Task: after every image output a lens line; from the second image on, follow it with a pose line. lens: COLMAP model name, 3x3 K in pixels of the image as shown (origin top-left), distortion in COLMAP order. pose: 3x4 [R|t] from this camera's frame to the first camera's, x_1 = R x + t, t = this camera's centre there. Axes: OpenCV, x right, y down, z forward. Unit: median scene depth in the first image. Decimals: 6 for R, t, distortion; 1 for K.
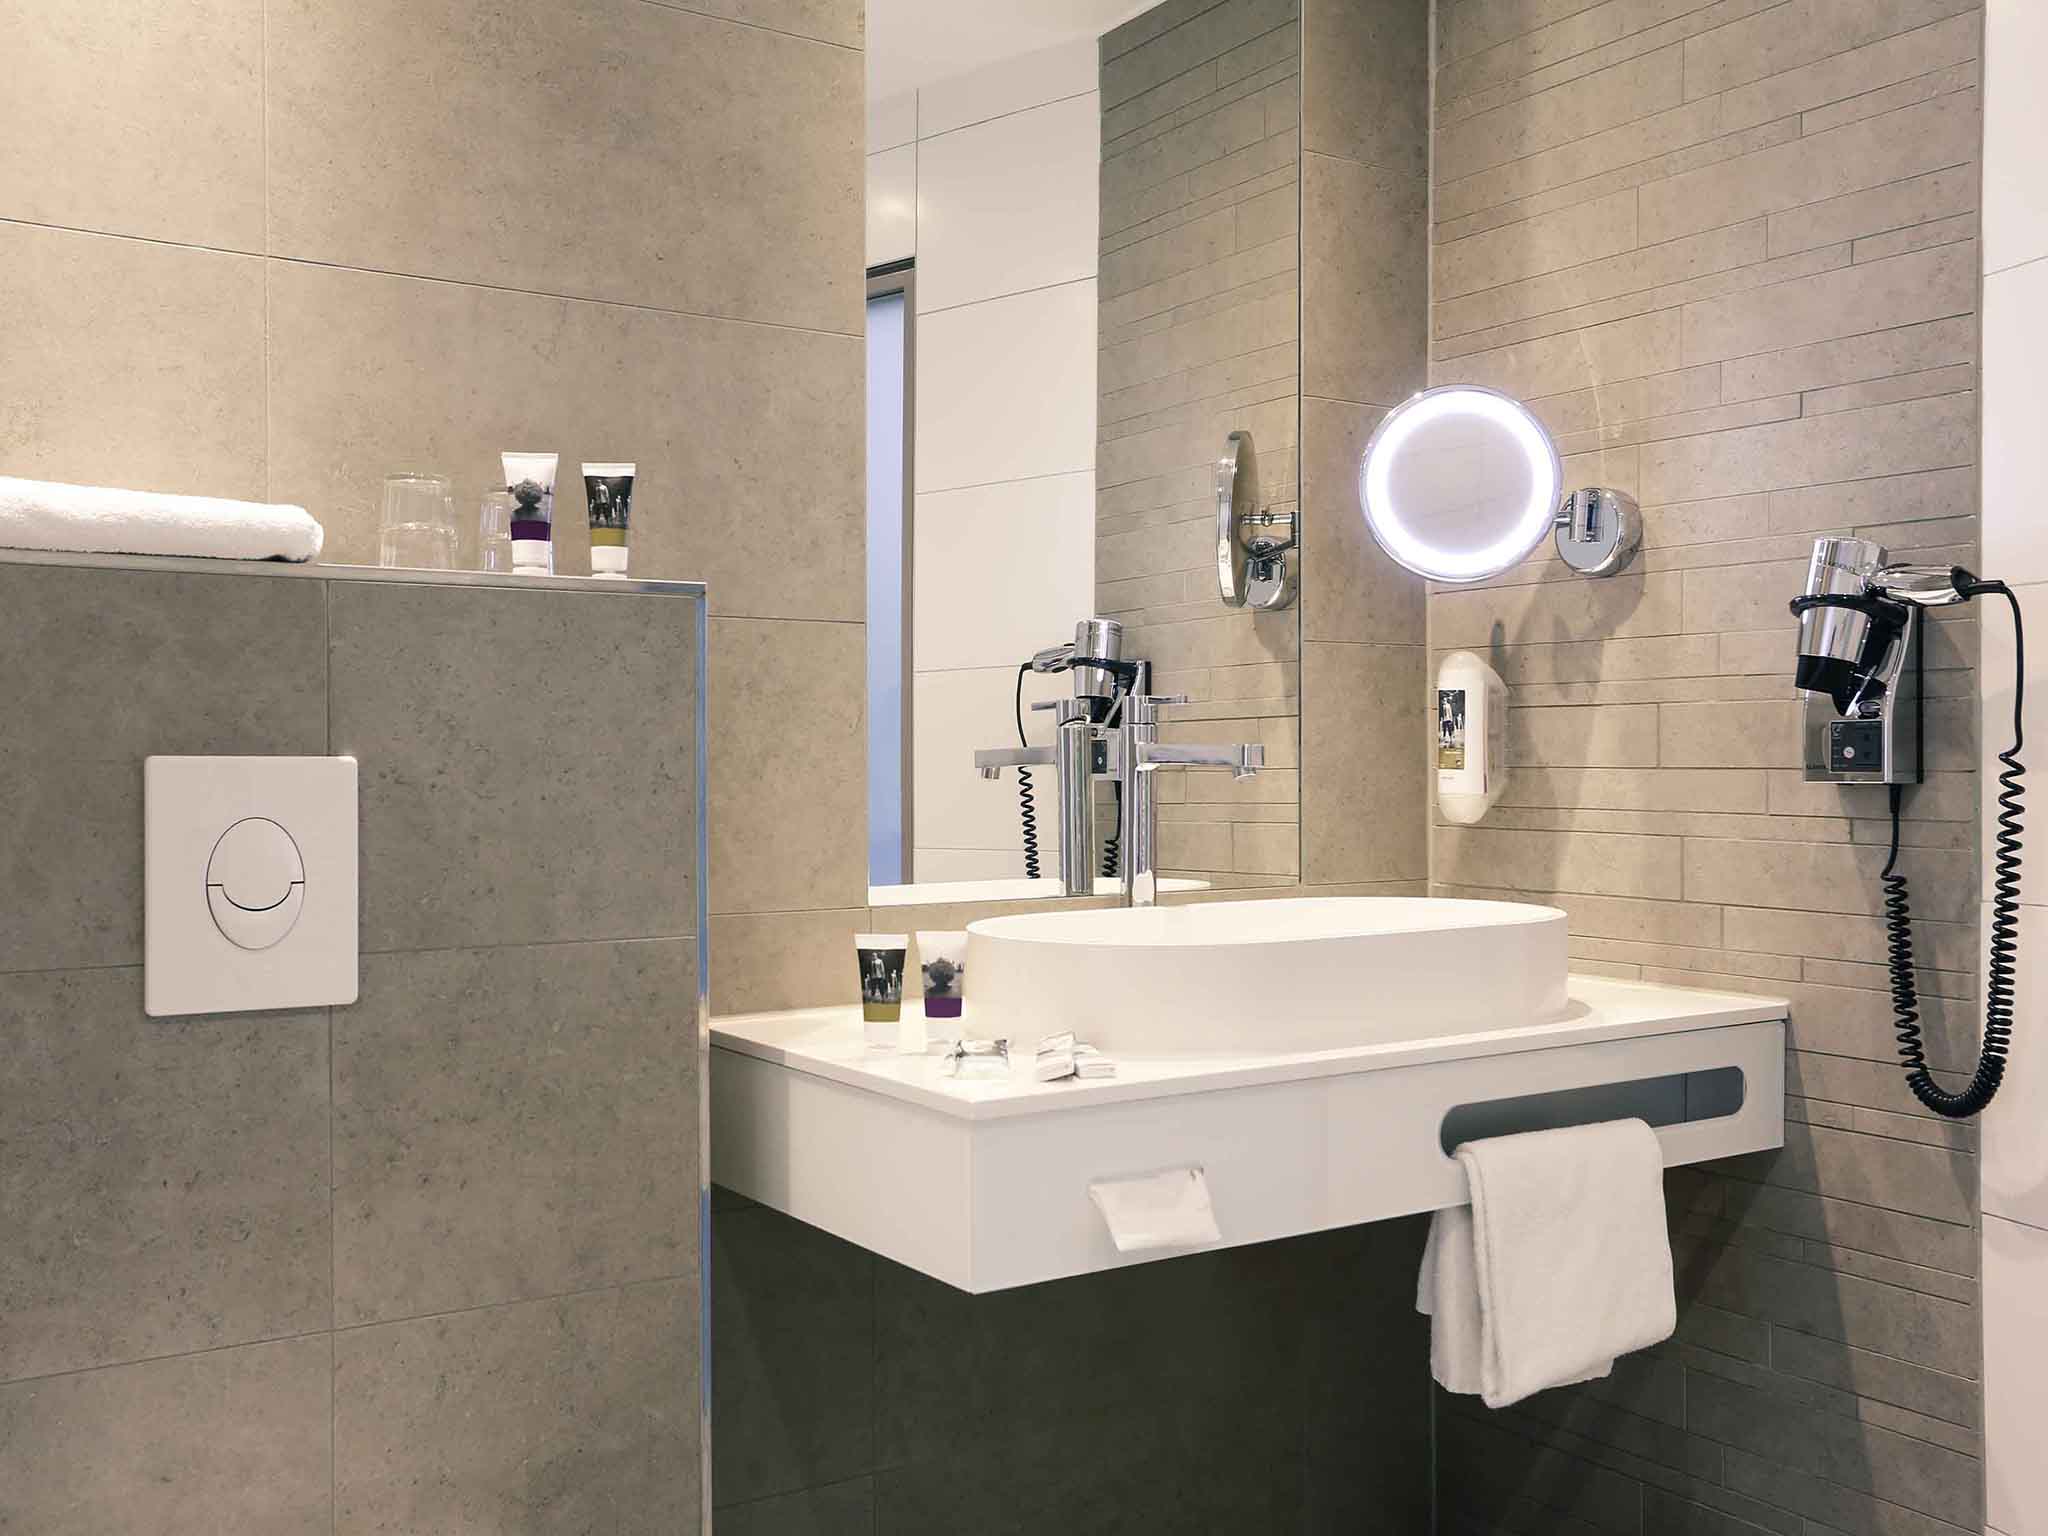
lens RADIAL K [[2014.1, 0, 1023.9], [0, 2014.1, 765.3], [0, 0, 1]] dist [0.045495, 0.000000]
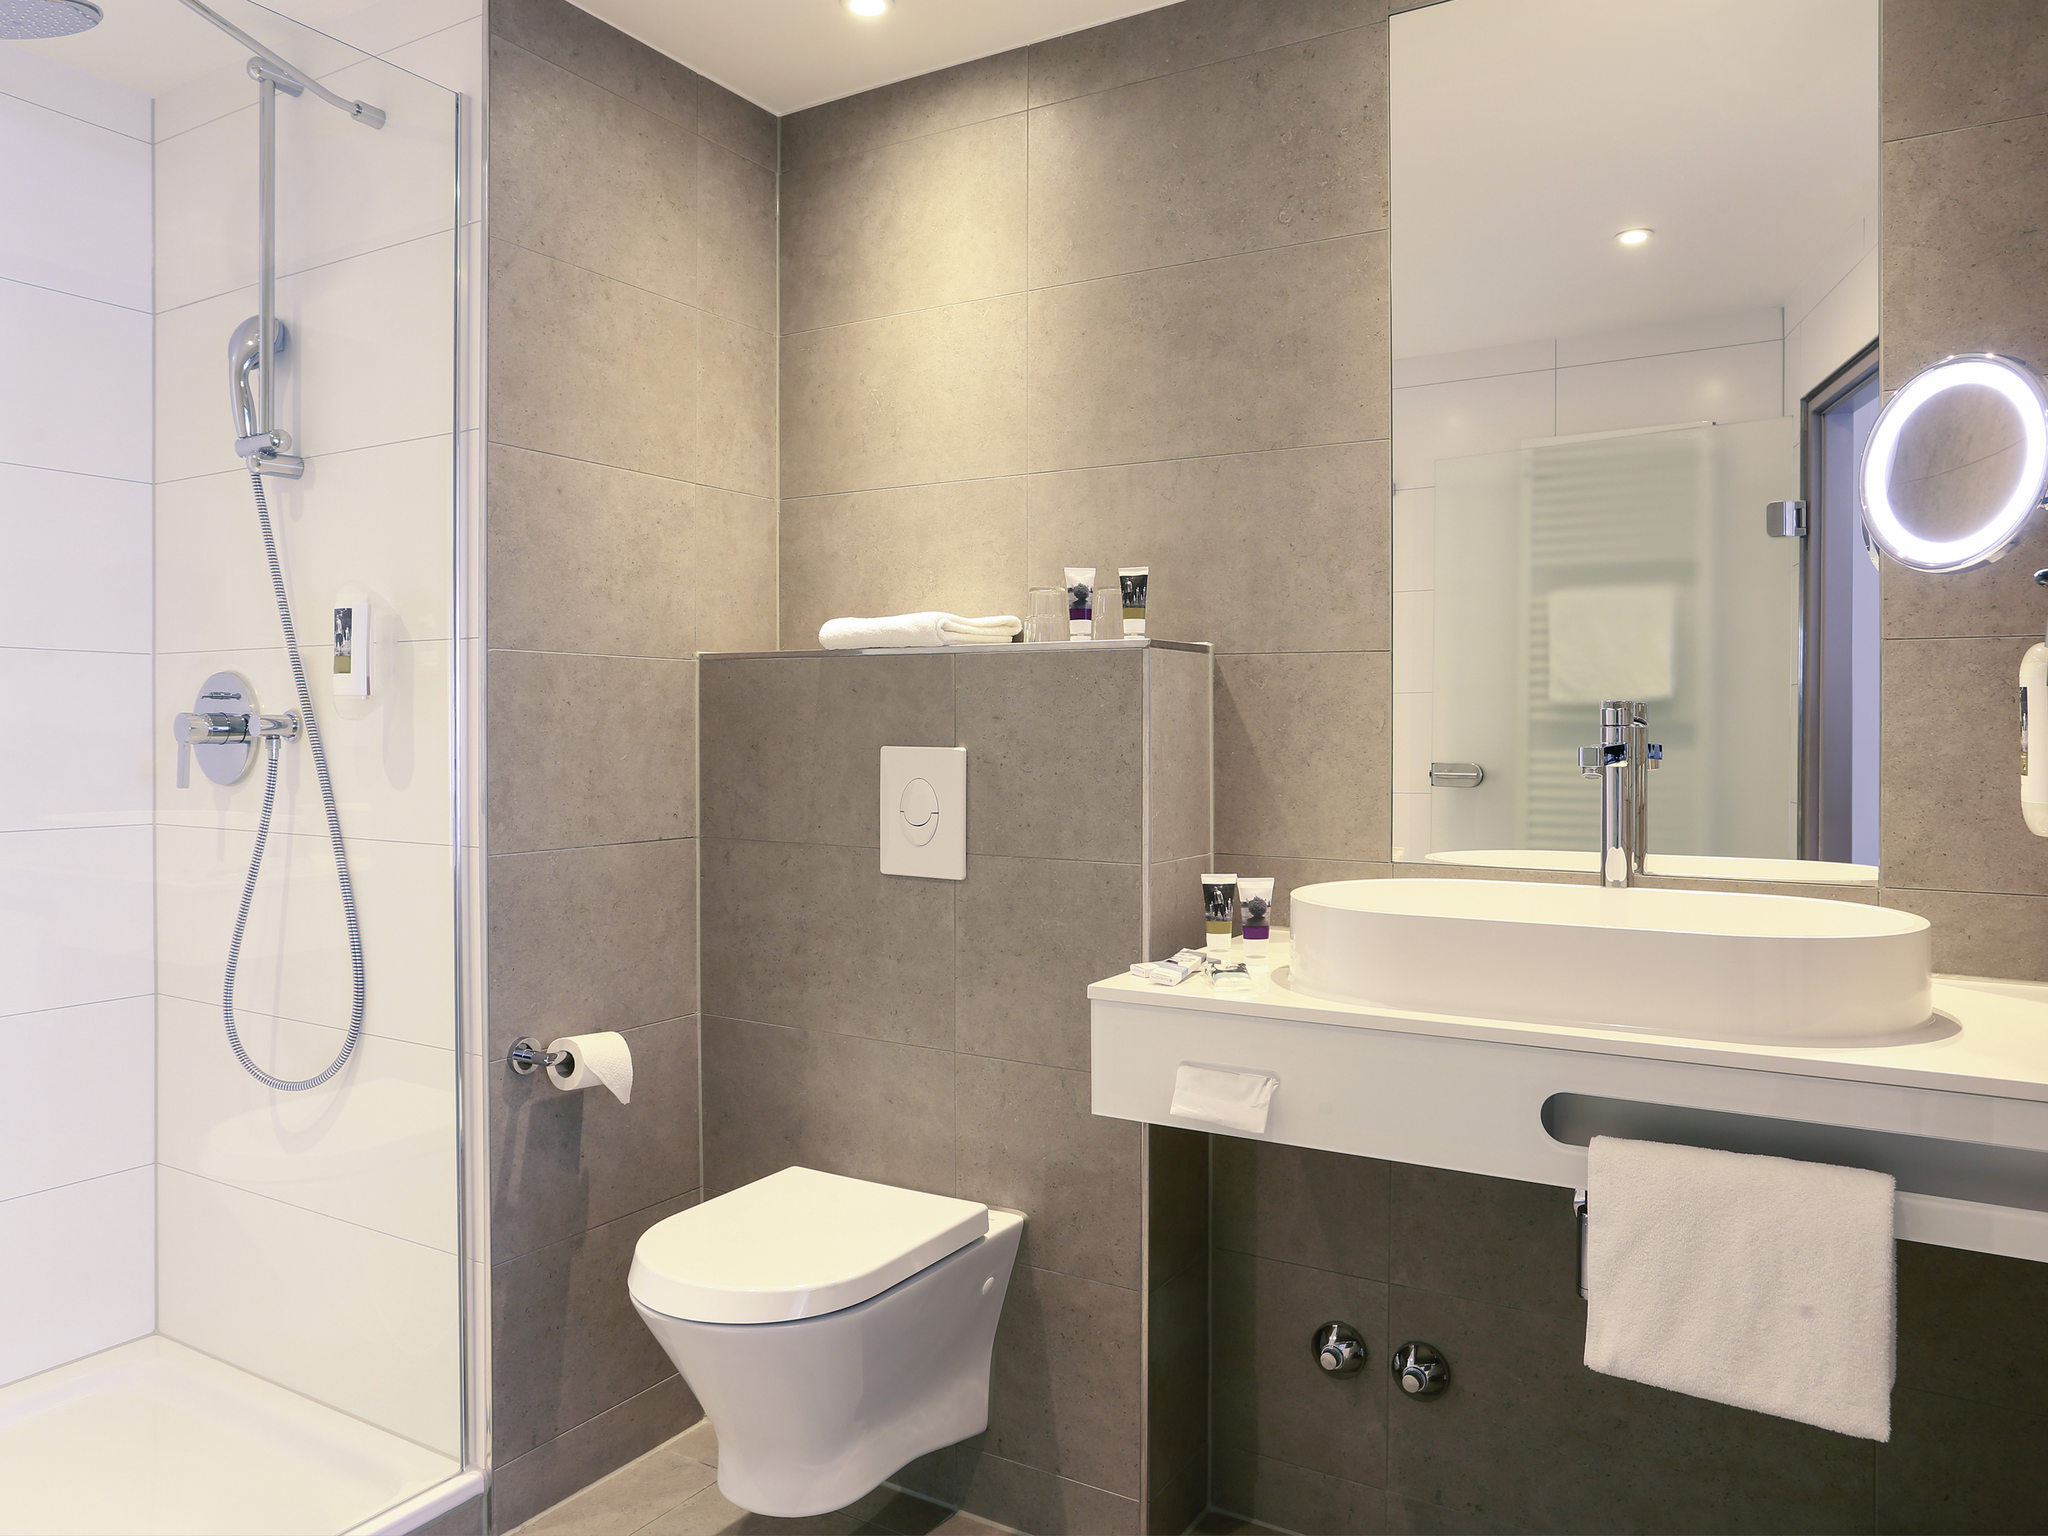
lens RADIAL K [[1429.0, 0, 1034.4], [0, 1429.0, 730.9], [0, 0, 1]] dist [0.000304, 0.009089]
pose [[0.435526, 0.007923, -0.900141, 0.810633], [-0.006709, 0.999962, 0.005555, -0.025212], [0.900151, 0.003620, 0.435562, 0.447414]]
